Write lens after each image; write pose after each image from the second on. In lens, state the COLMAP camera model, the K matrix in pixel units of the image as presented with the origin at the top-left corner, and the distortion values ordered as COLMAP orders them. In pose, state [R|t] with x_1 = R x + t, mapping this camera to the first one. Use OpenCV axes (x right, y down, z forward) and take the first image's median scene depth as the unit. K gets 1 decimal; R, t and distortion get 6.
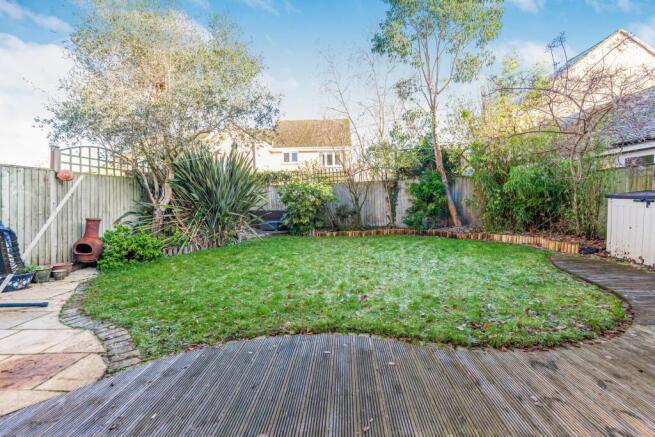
lens RADIAL K [[298.7, 0, 339.9], [0, 298.7, 199.7], [0, 0, 1]] dist [0.000494, 0.000058]
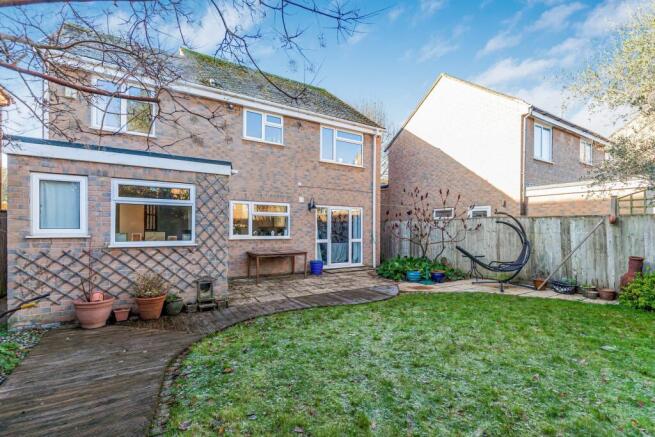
lens RADIAL K [[302.8, 0, 327.1], [0, 302.8, 229.6], [0, 0, 1]] dist [0.001250, 0.000119]
pose [[-0.839954, 0.013147, -0.542499, 0.462587], [0.009430, 0.999909, 0.009633, -0.040196], [0.542576, 0.002975, -0.840001, 0.909250]]
